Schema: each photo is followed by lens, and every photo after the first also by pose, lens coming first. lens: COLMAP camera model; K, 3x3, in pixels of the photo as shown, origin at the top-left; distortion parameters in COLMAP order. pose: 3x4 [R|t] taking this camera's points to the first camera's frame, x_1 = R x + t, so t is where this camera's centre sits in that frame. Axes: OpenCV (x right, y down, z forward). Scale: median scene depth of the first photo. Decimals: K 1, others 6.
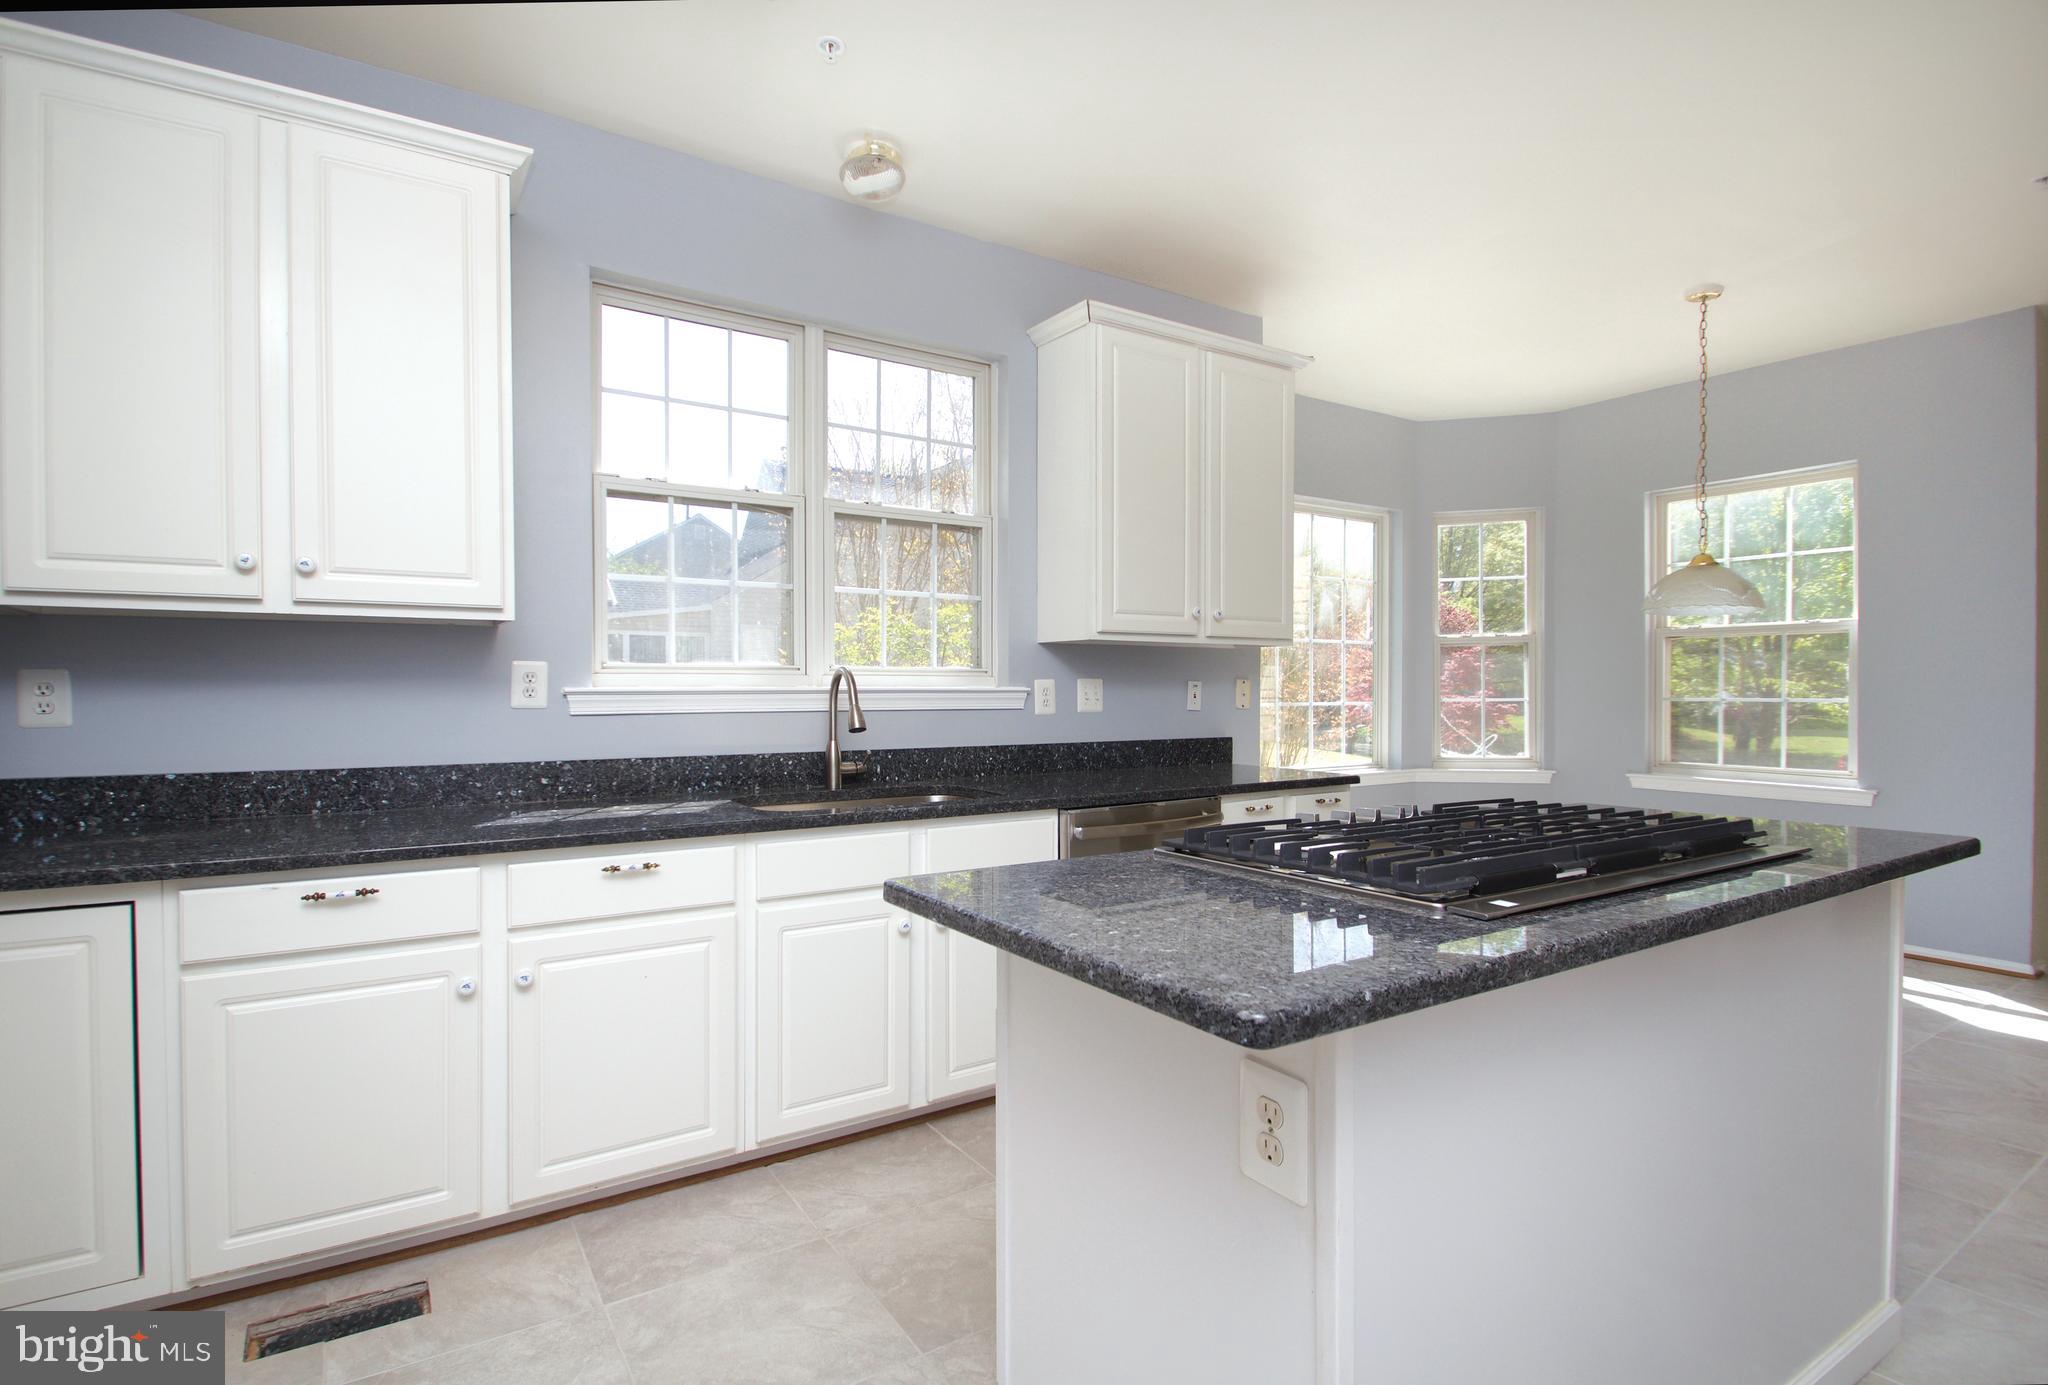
lens RADIAL K [[1013.9, 0, 1097.3], [0, 1013.9, 690.5], [0, 0, 1]] dist [0.032842, -0.000038]
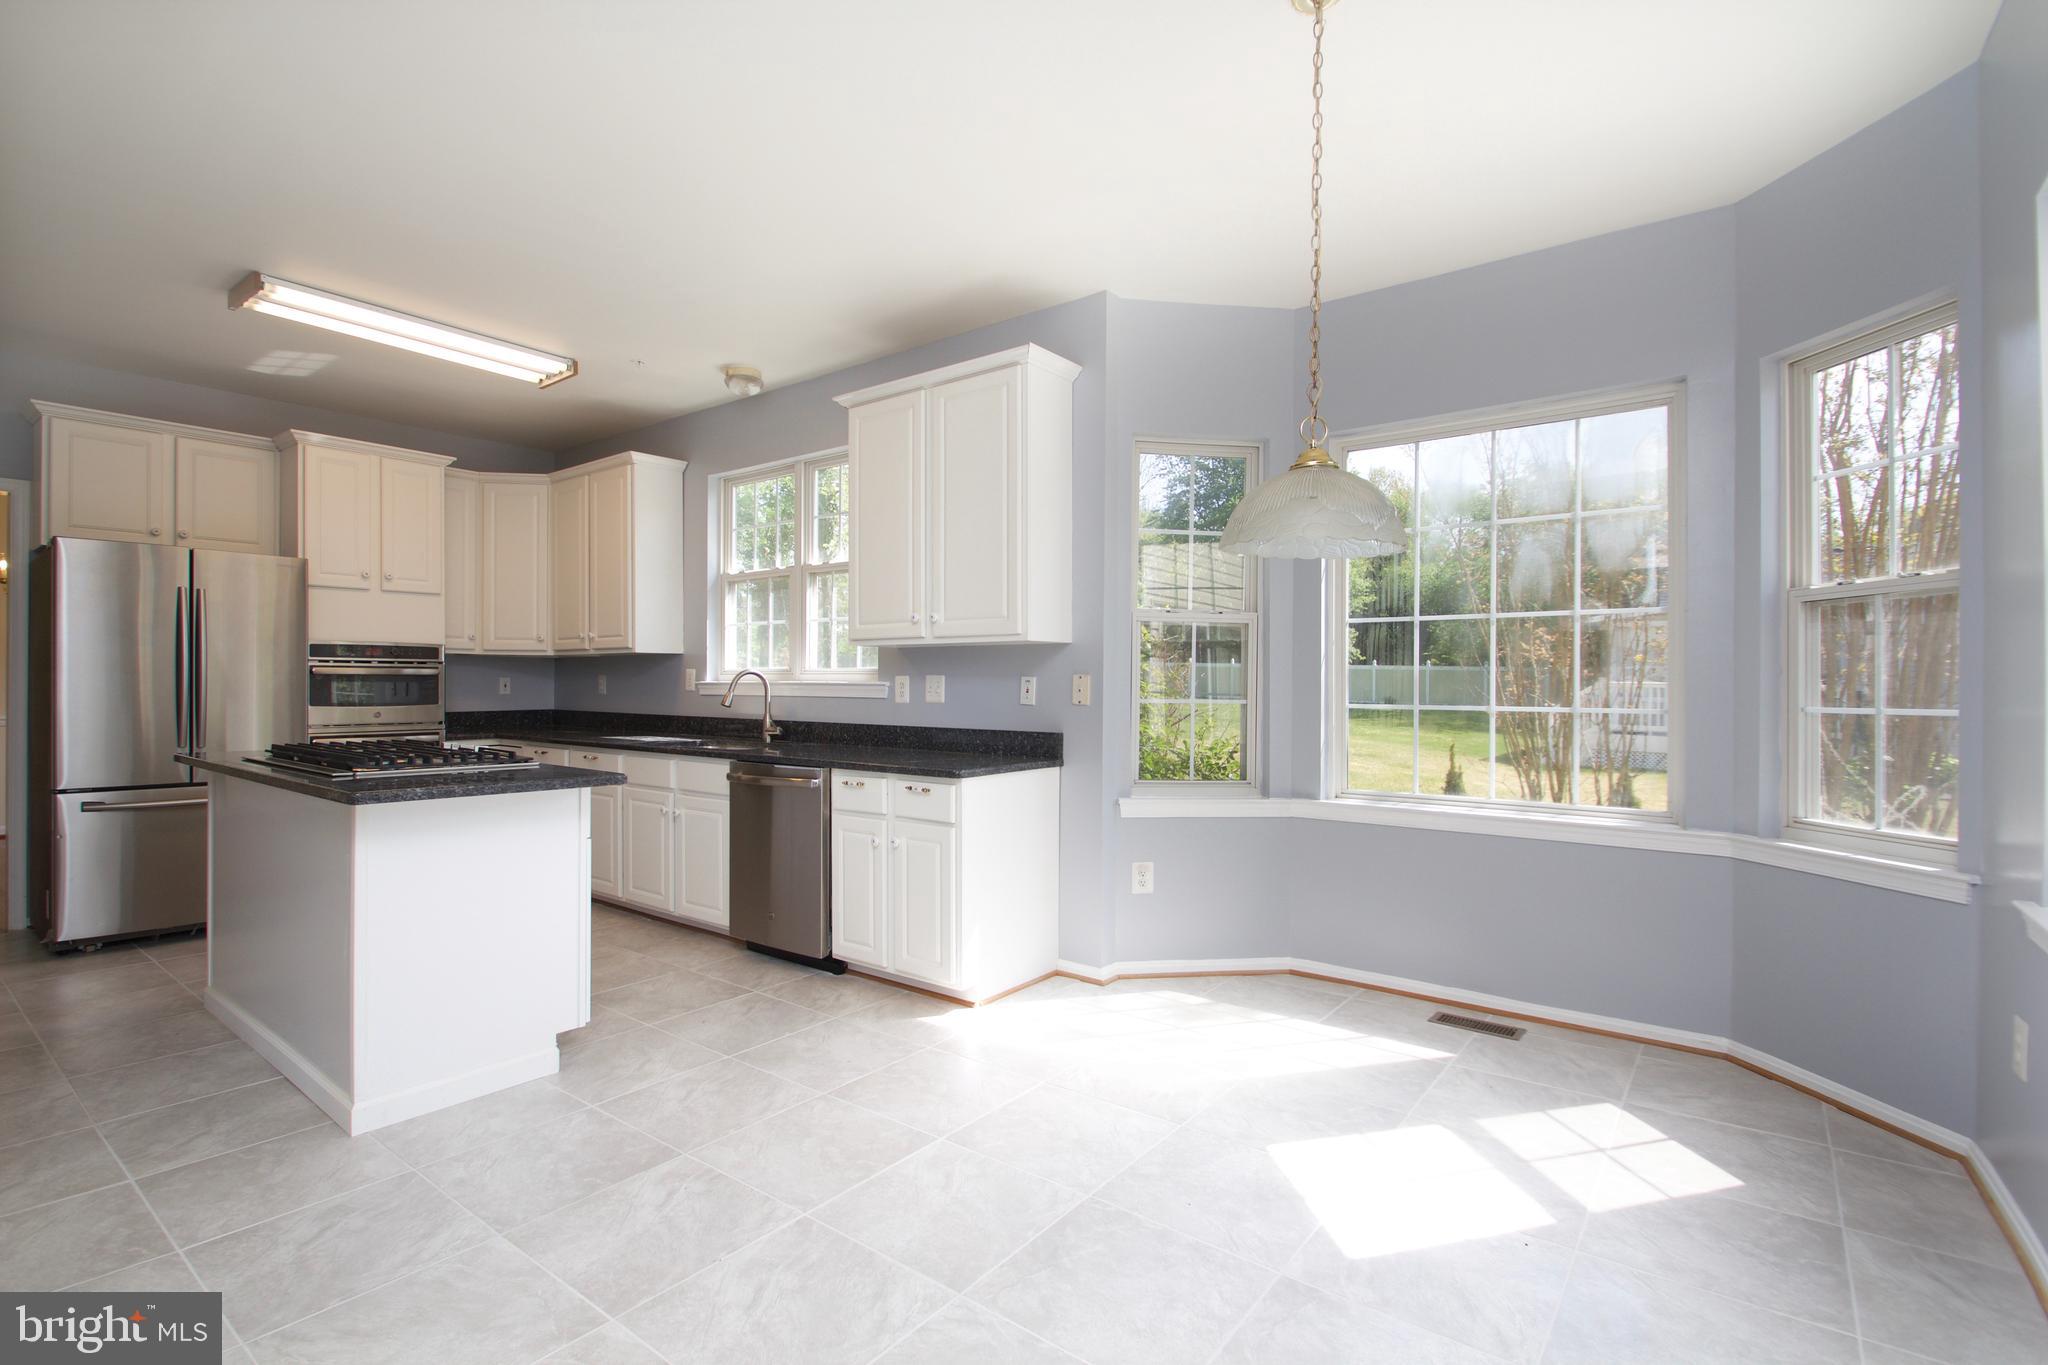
lens RADIAL K [[955.1, 0, 1008.5], [0, 955.1, 683.0], [0, 0, 1]] dist [0.013435, -0.015924]
pose [[0.278322, 0.000829, -0.960487, 1.027481], [-0.006798, 0.999976, -0.001107, -0.001079], [0.960464, 0.006837, 0.278321, 0.706758]]
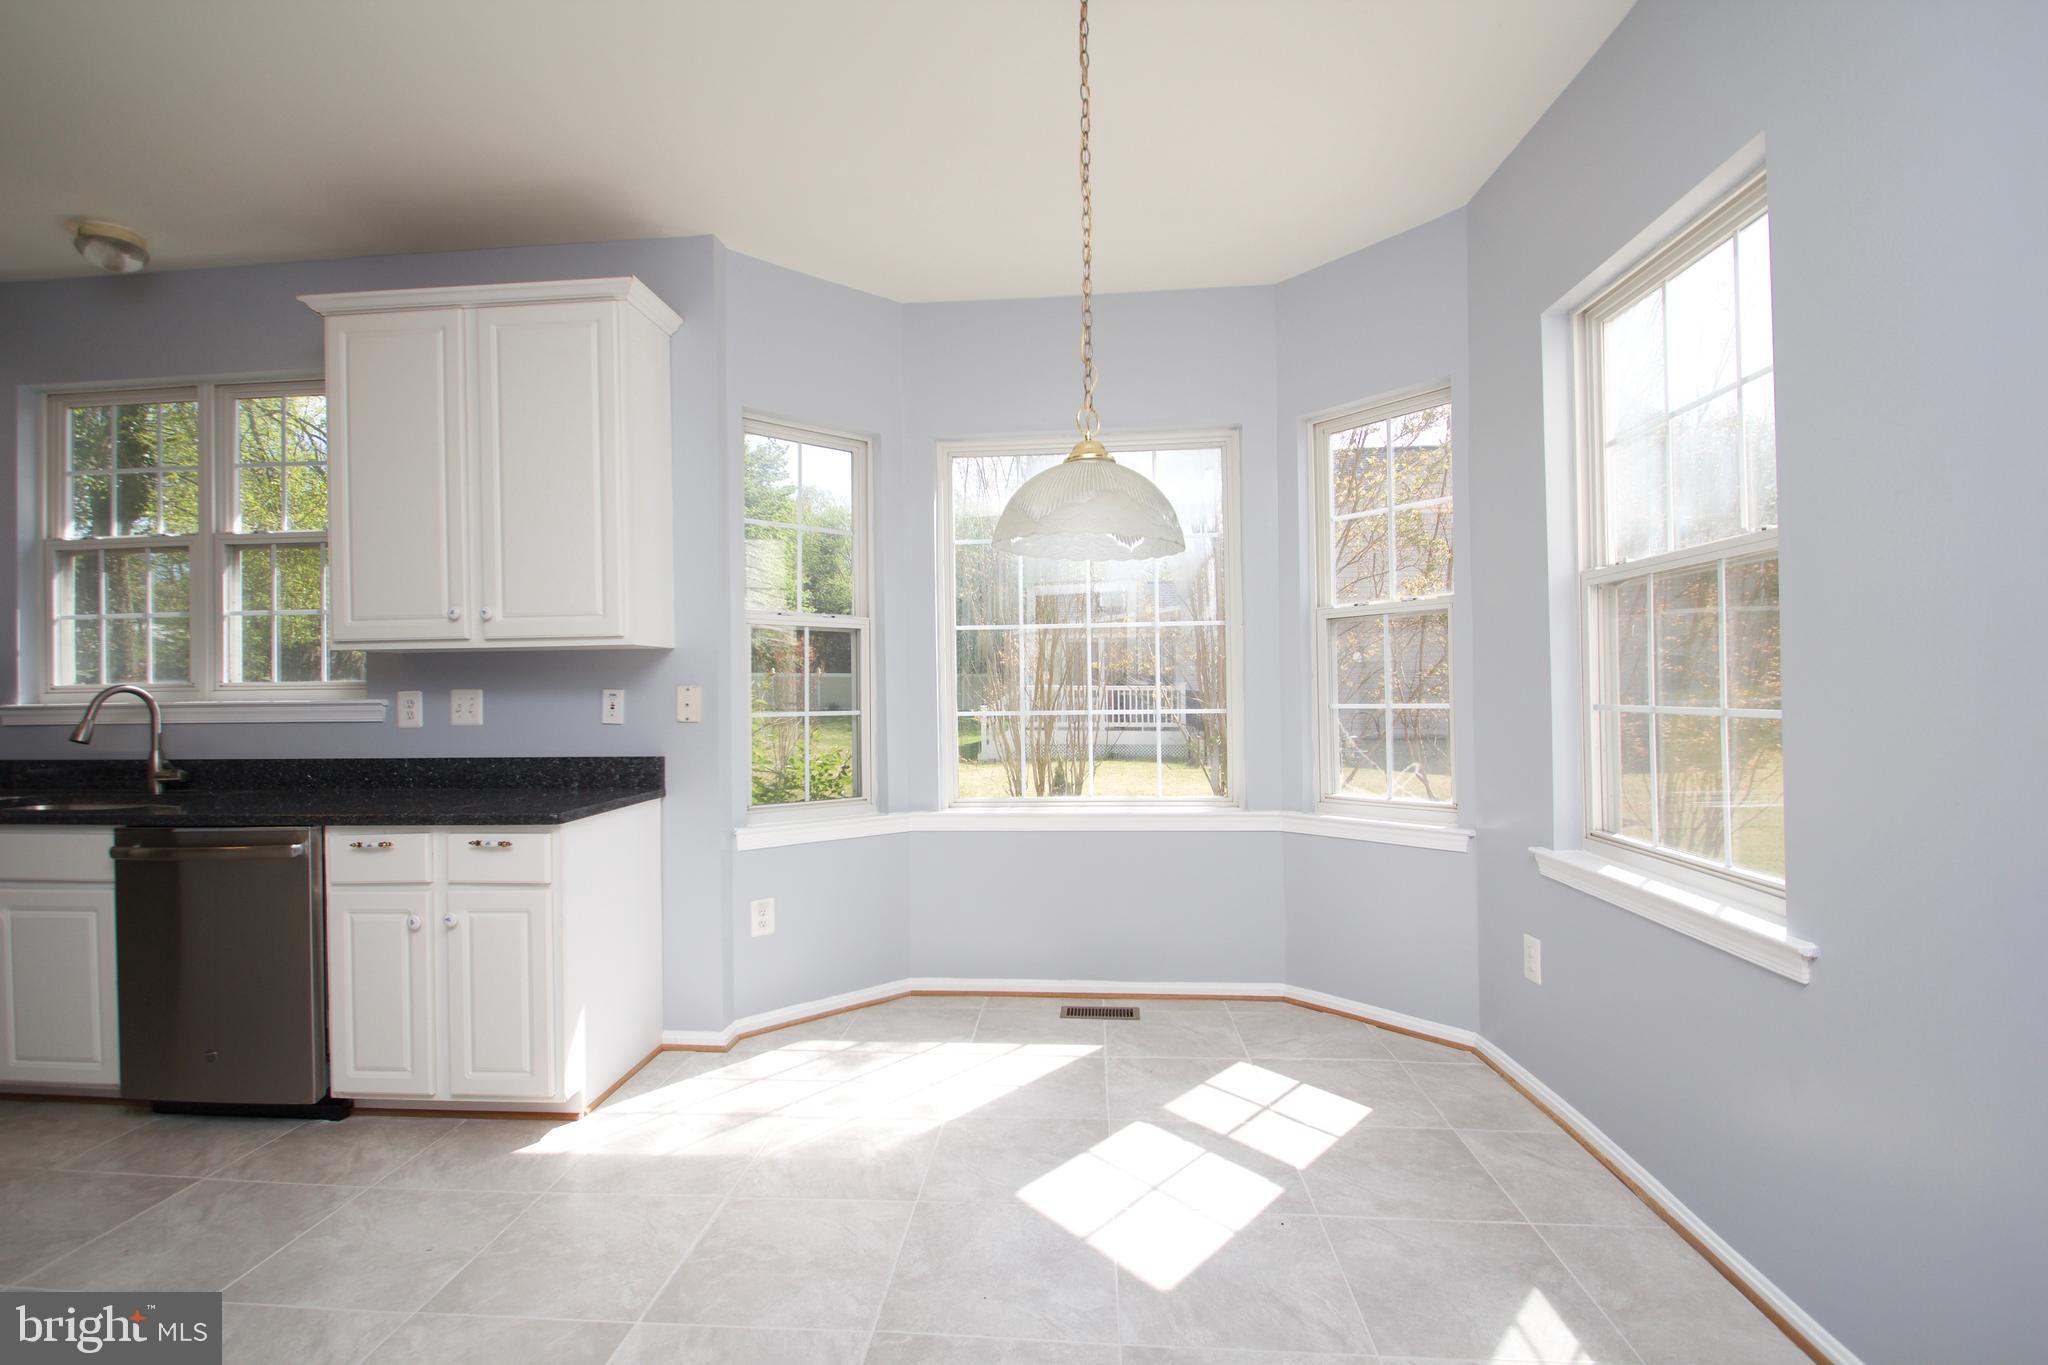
lens RADIAL K [[950.4, 0, 1009.4], [0, 950.4, 685.1], [0, 0, 1]] dist [0.019565, -0.018647]
pose [[0.753658, -0.014365, -0.657110, 0.860812], [0.012145, 0.999895, -0.007930, -0.002054], [0.657155, -0.002004, 0.753753, 0.618740]]
